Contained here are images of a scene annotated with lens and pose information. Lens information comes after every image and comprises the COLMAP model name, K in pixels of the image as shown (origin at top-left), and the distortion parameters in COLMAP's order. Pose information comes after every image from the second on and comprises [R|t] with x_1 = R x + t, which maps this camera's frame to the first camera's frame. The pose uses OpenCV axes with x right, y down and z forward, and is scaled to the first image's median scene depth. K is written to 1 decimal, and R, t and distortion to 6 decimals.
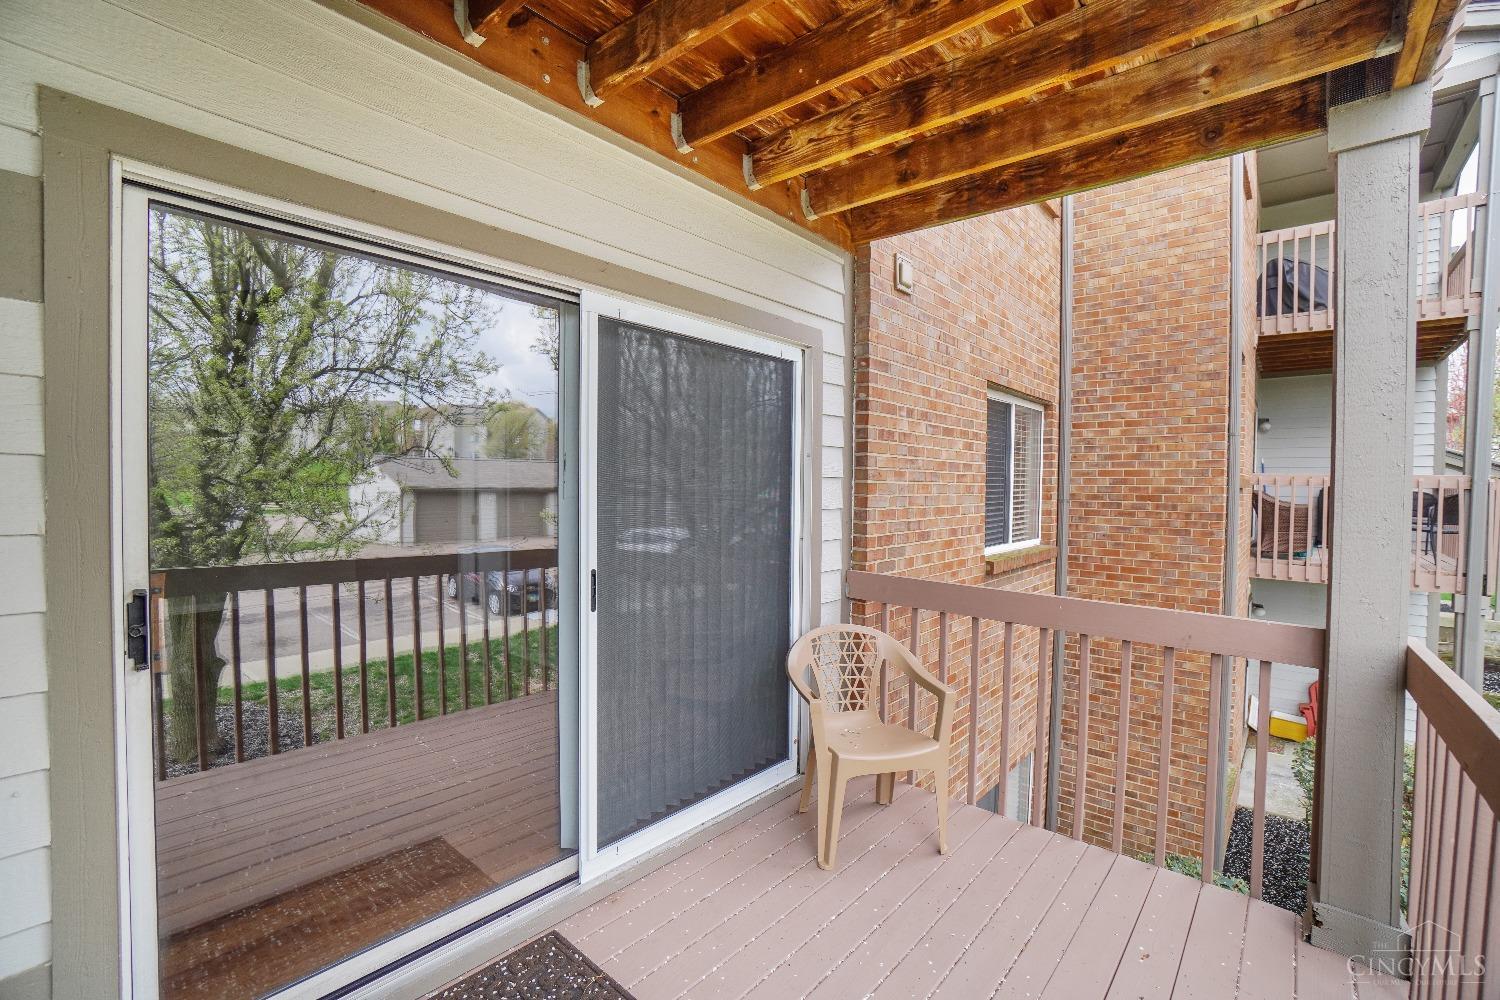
lens RADIAL K [[672.1, 0, 746.4], [0, 672.1, 499.2], [0, 0, 1]] dist [-0.072749, 0.029435]
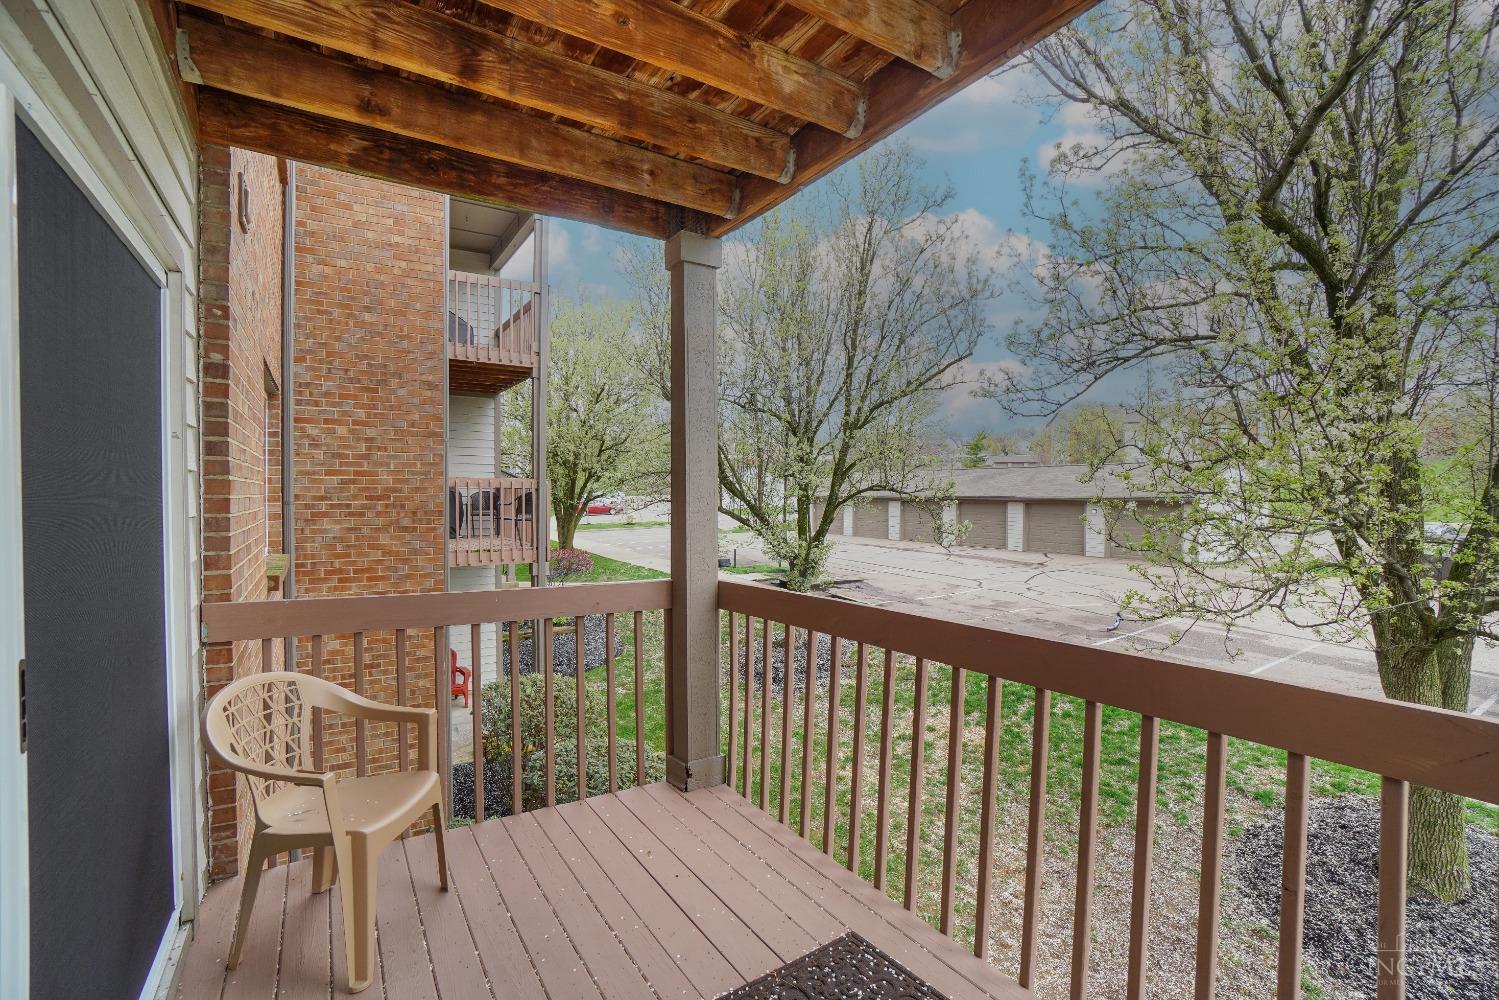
lens RADIAL K [[671.7, 0, 745.9], [0, 671.7, 499.2], [0, 0, 1]] dist [-0.072749, 0.029435]
pose [[0.281450, -0.016641, 0.959432, -0.204429], [0.019901, 0.999736, 0.011502, 0.000040], [-0.959369, 0.015856, 0.281707, 0.164704]]
